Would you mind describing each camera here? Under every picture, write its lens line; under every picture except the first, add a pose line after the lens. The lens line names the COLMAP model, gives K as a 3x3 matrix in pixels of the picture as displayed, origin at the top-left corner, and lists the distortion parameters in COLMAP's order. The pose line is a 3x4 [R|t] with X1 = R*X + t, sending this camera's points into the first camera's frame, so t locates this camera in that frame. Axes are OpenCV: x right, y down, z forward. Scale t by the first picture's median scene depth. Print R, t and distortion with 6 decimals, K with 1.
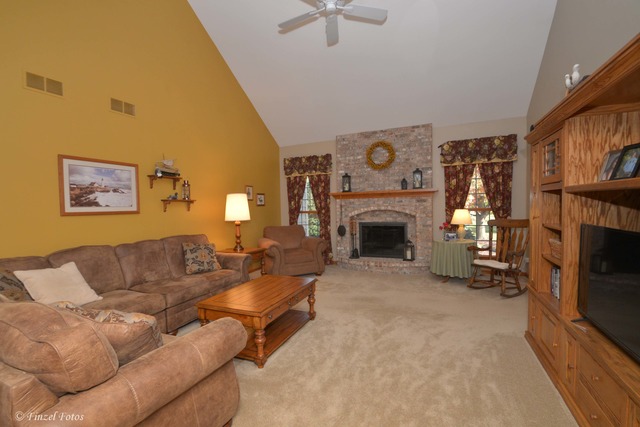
lens RADIAL K [[285.8, 0, 320.0], [0, 285.8, 213.5], [0, 0, 1]] dist [0.000538, -0.000196]
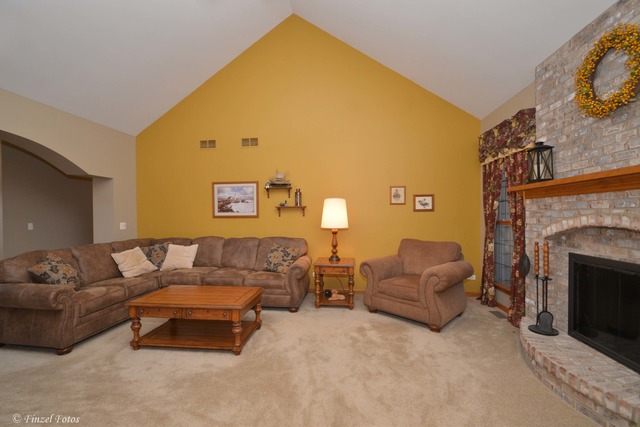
lens RADIAL K [[285.8, 0, 320.0], [0, 285.8, 213.5], [0, 0, 1]] dist [0.000538, -0.000196]
pose [[0.282197, 0.018232, -0.959183, 0.668847], [-0.020383, 0.999708, 0.013006, -0.037999], [0.959140, 0.015881, 0.282486, 0.815363]]
